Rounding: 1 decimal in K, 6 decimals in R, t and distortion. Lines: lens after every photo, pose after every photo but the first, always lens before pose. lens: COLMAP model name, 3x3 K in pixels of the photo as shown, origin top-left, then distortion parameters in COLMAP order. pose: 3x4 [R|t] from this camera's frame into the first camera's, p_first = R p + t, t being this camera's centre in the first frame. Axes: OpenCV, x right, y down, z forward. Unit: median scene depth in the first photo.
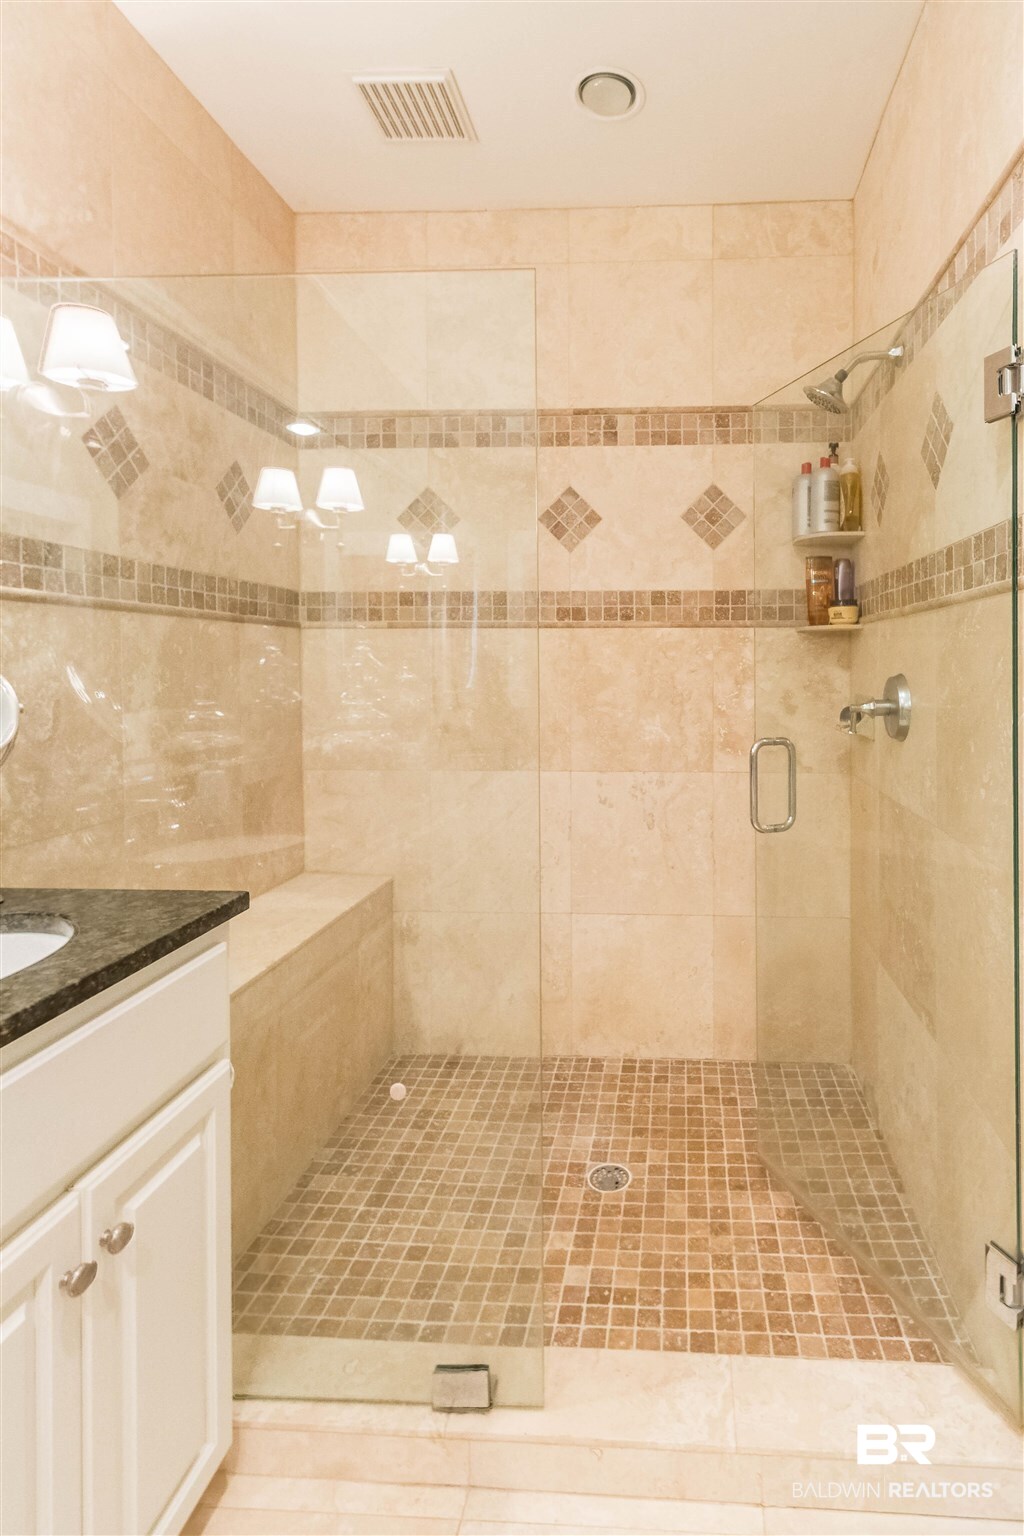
lens RADIAL K [[739.1, 0, 512.7], [0, 739.1, 771.4], [0, 0, 1]] dist [0.011050, -0.001104]
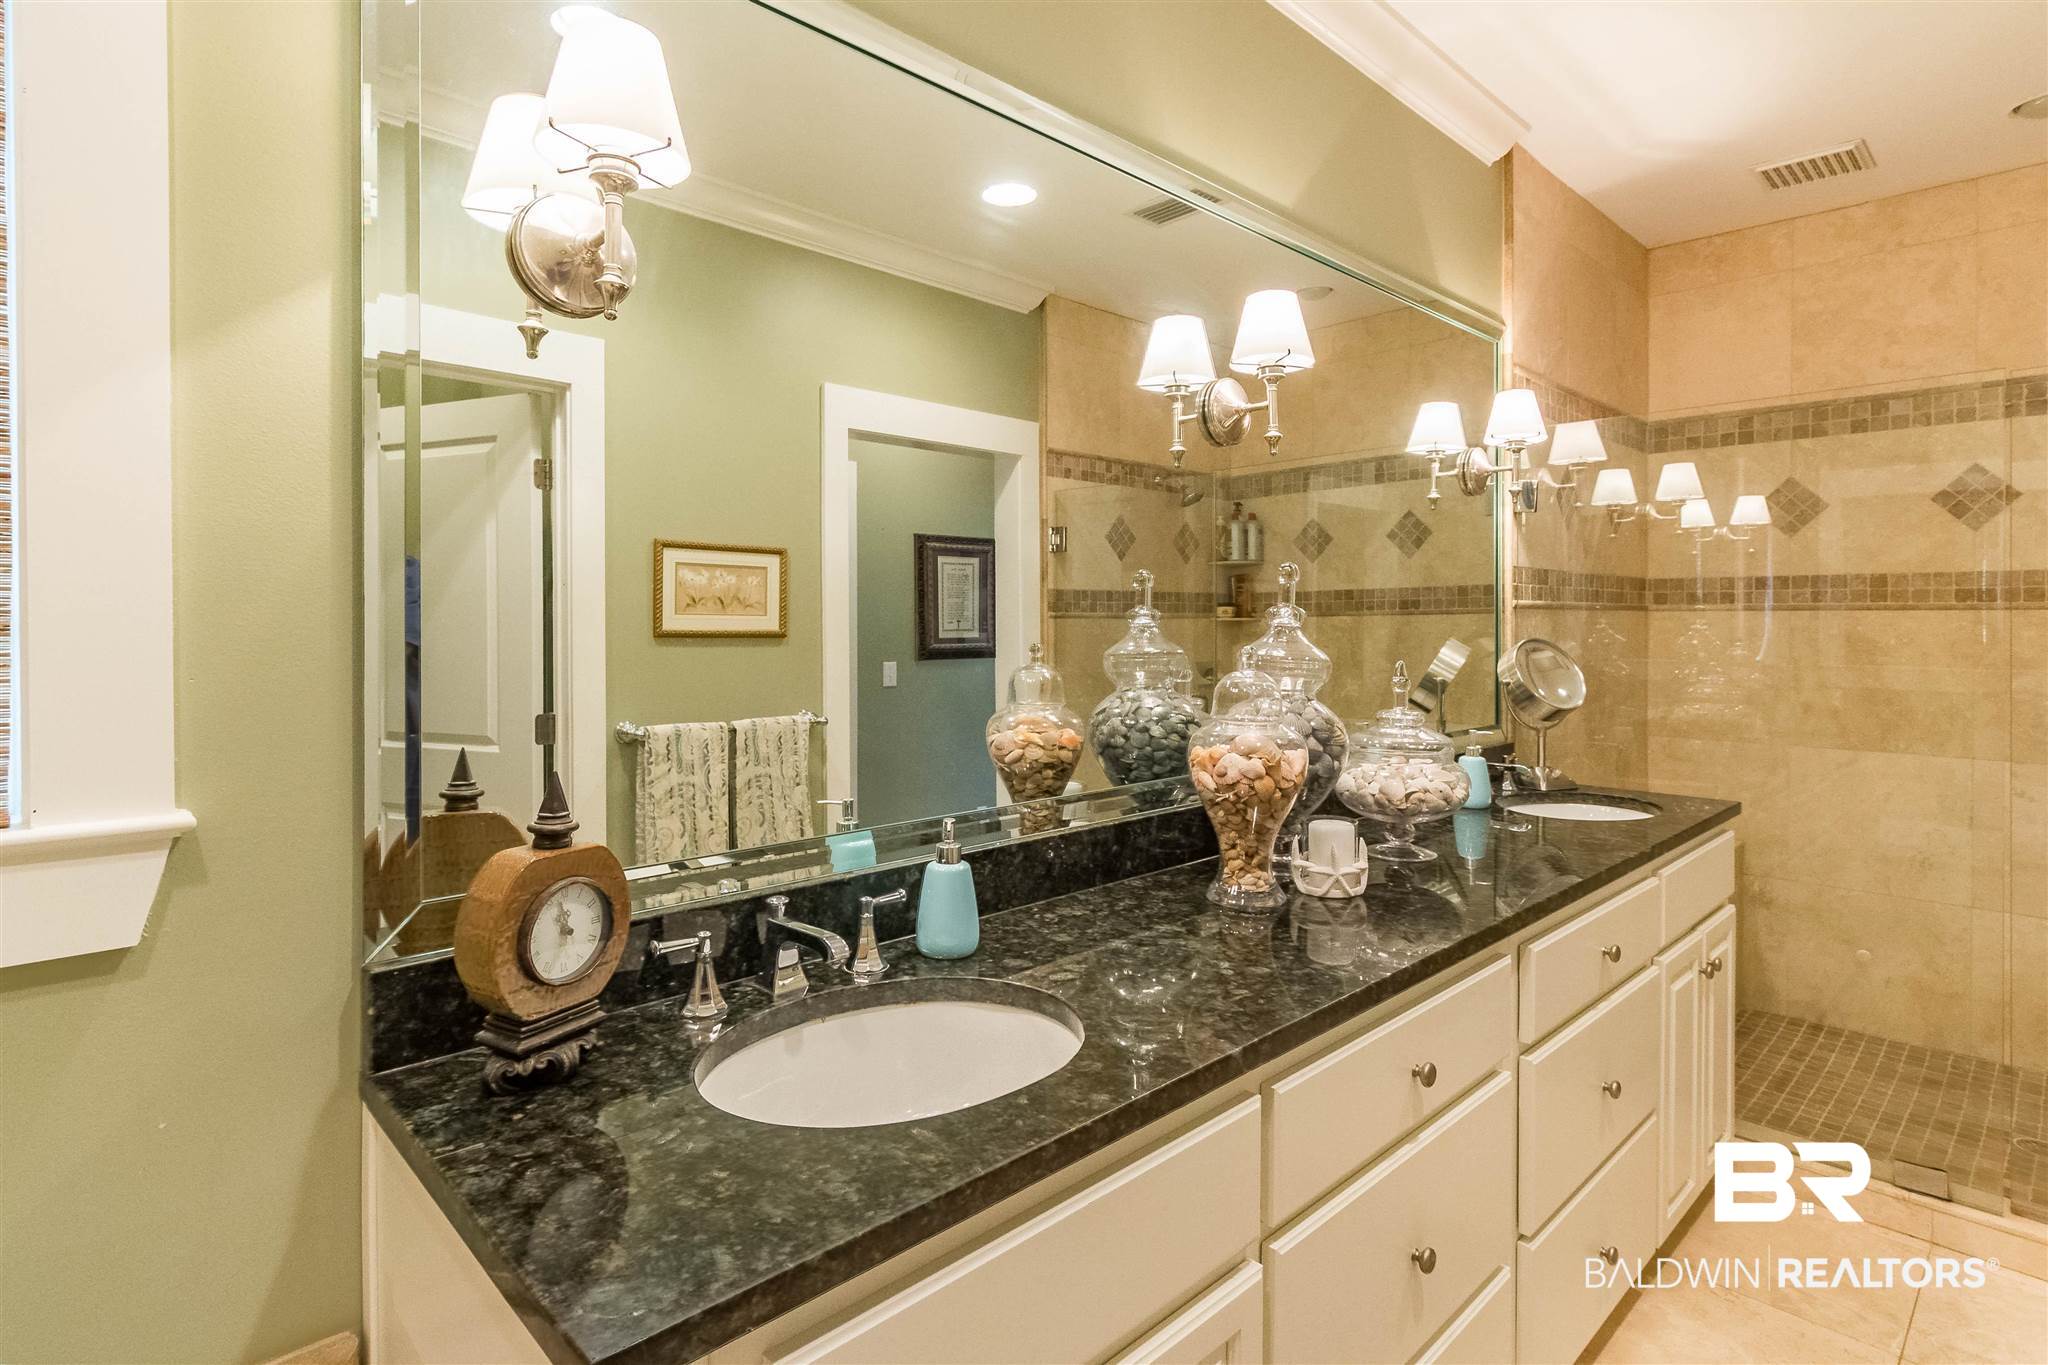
lens RADIAL K [[985.5, 0, 1018.9], [0, 985.5, 665.4], [0, 0, 1]] dist [0.011050, -0.001104]
pose [[0.822077, 0.035437, -0.568272, -0.210724], [-0.085539, 0.994421, -0.061731, 0.065241], [0.562914, 0.099357, 0.820522, -0.769537]]
